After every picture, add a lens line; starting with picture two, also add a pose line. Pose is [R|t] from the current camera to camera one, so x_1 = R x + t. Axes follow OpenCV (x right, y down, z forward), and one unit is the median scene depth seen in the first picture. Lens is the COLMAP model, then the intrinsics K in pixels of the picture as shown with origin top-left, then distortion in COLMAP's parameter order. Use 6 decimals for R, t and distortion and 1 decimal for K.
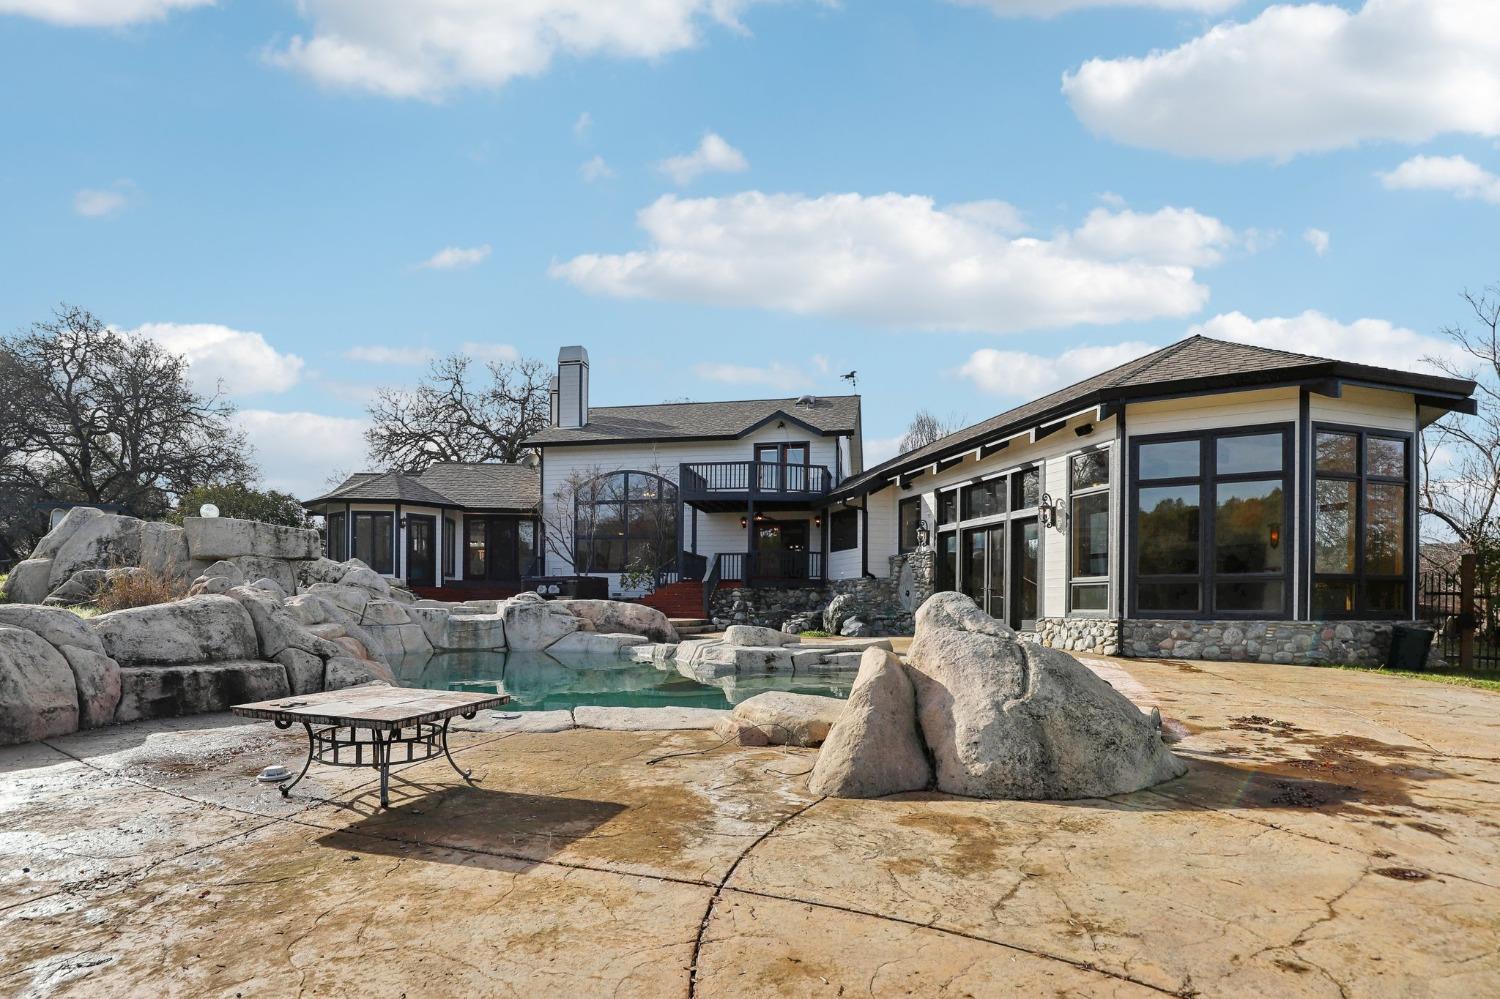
lens RADIAL K [[741.3, 0, 750.1], [0, 741.3, 573.3], [0, 0, 1]] dist [0.000914, -0.000112]
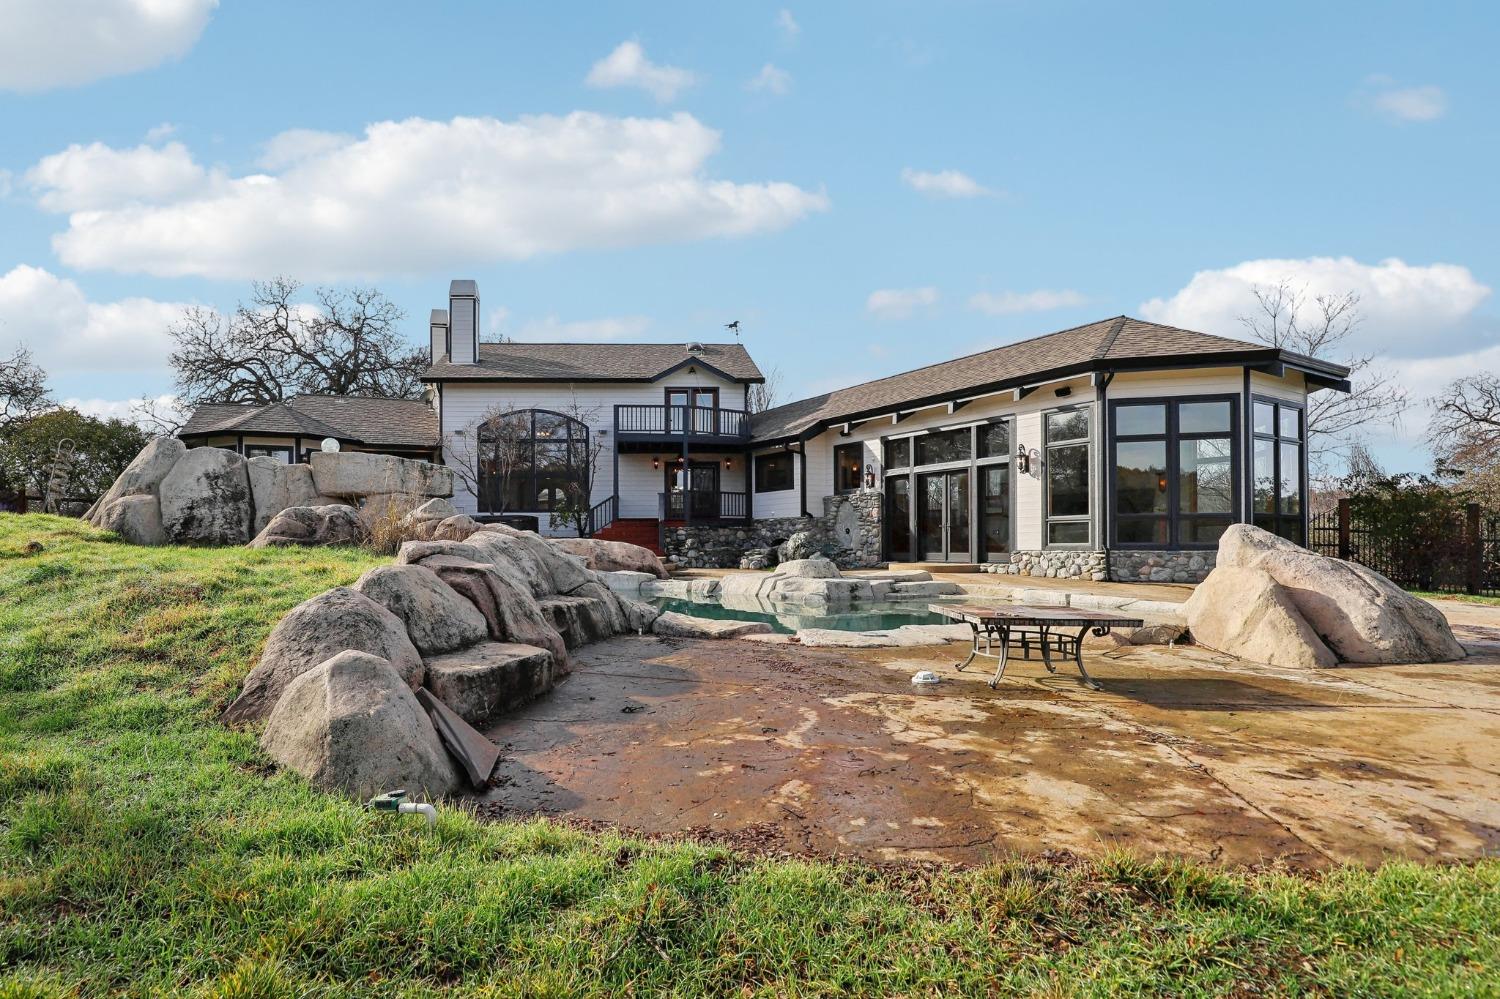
lens RADIAL K [[725.3, 0, 750.0], [0, 725.3, 499.5], [0, 0, 1]] dist [-0.009015, -0.000453]
pose [[0.978212, 0.005582, 0.207535, -0.189142], [-0.001614, 0.999813, -0.019288, 0.001554], [-0.207604, 0.018533, 0.978037, -0.019039]]
